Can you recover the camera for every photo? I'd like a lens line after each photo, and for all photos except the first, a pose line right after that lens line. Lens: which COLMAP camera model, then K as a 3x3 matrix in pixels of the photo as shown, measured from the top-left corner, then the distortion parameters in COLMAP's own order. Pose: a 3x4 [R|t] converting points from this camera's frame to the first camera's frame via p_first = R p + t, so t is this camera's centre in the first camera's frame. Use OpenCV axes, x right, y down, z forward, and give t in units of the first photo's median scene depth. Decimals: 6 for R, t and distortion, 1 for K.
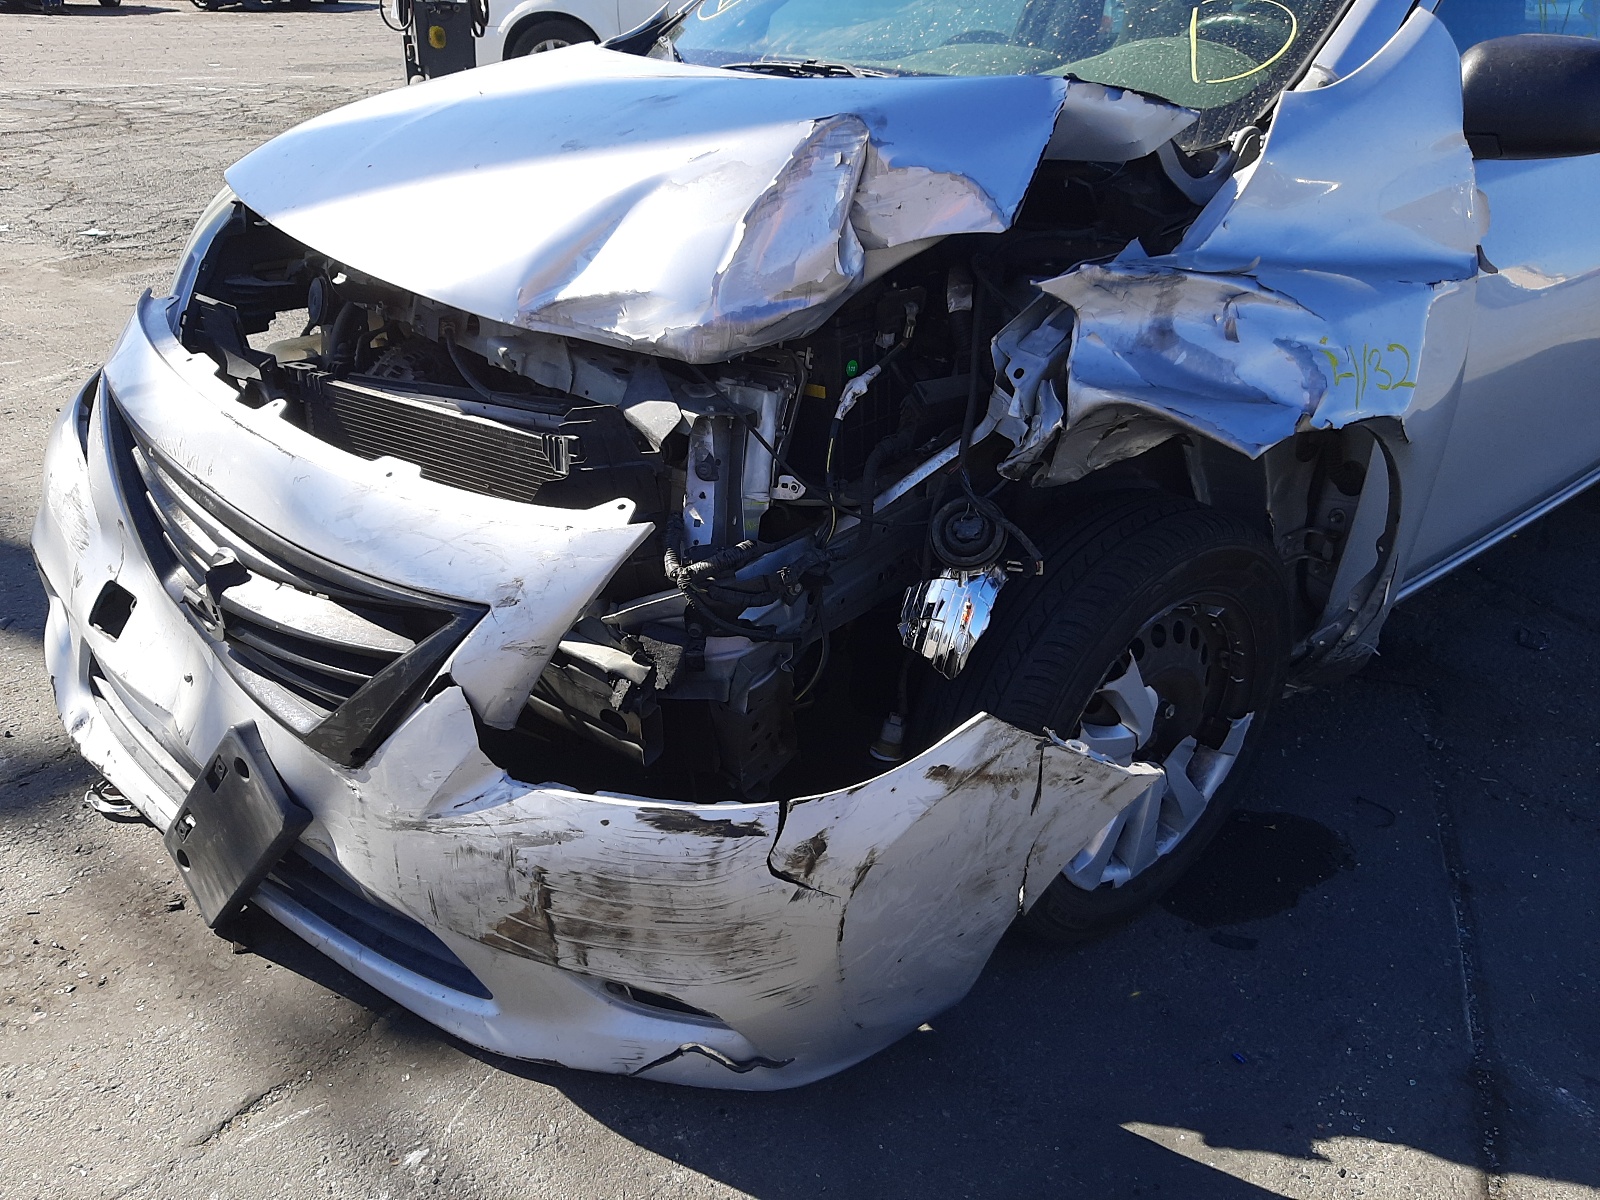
lens RADIAL K [[1238.4, 0, 800.0], [0, 1238.4, 600.0], [0, 0, 1]] dist [0.114426, -0.240418]
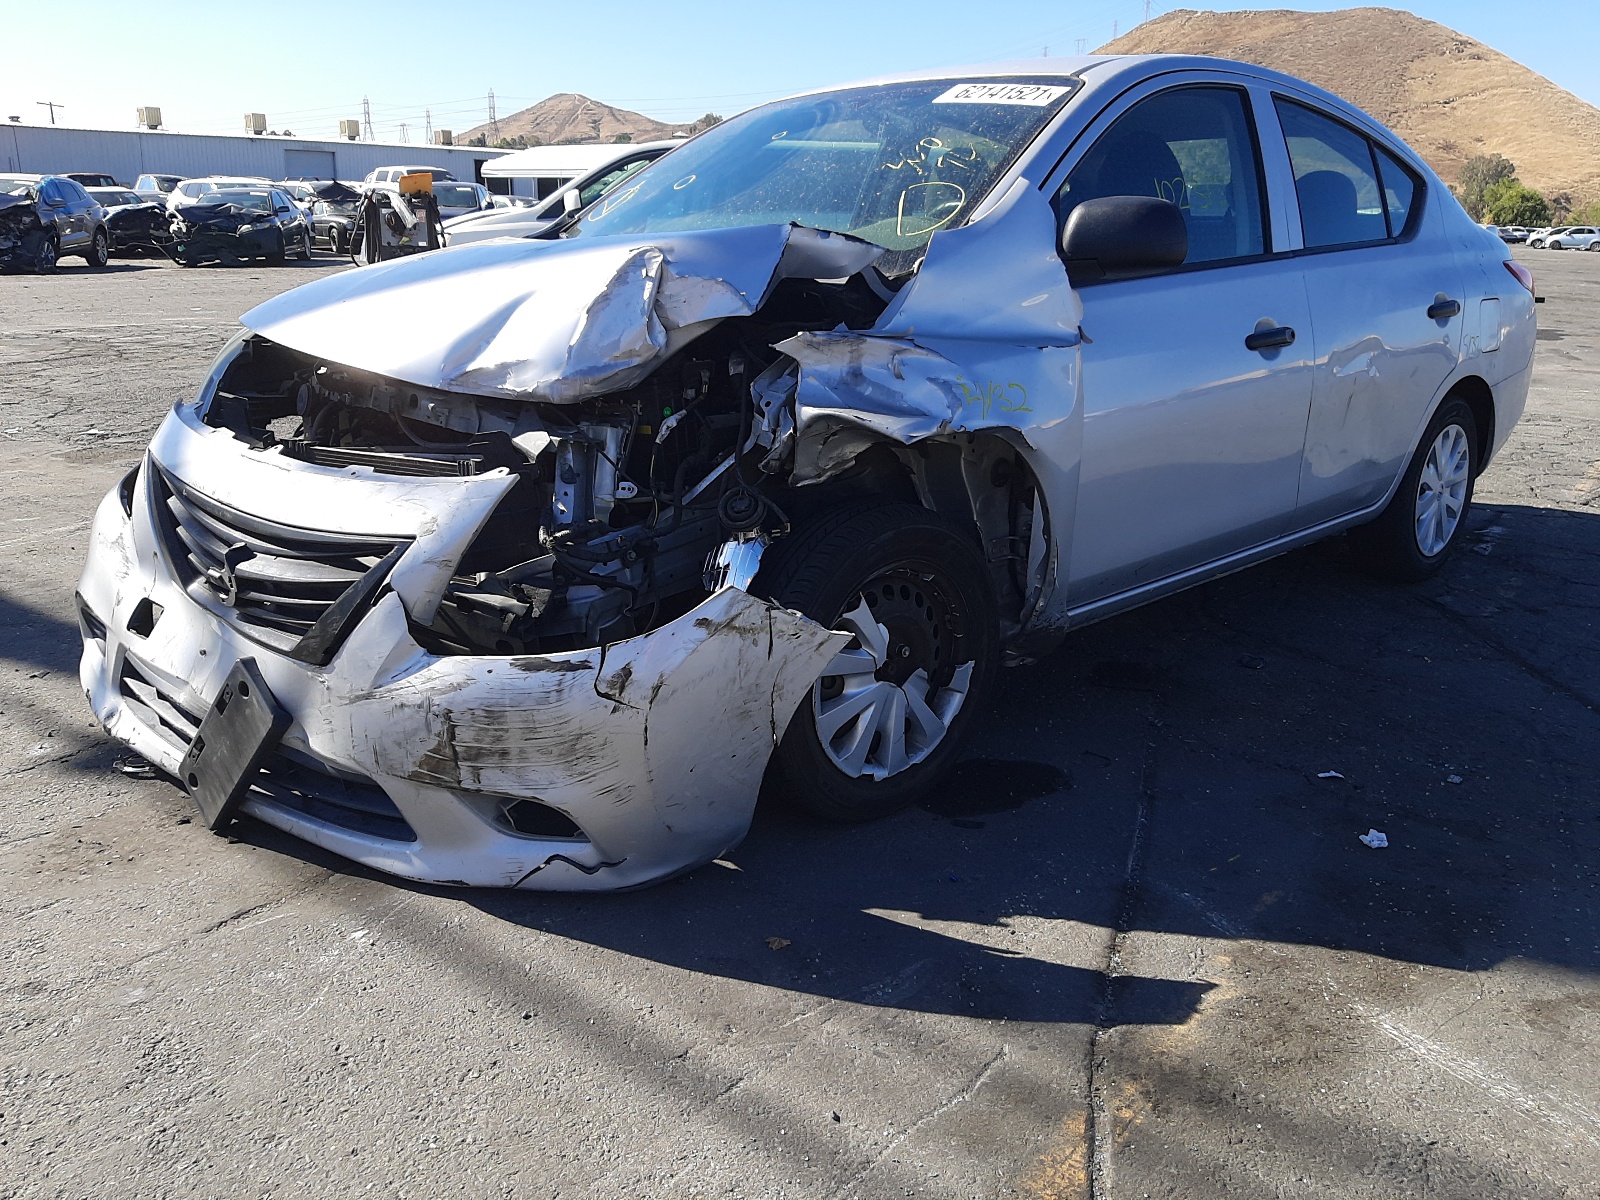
lens RADIAL K [[1238.4, 0, 800.0], [0, 1238.4, 600.0], [0, 0, 1]] dist [0.114426, -0.240418]
pose [[0.998961, -0.032146, 0.032303, 0.155708], [0.037416, 0.983198, -0.178666, 0.331152], [-0.026017, 0.179689, 0.983379, -0.469800]]
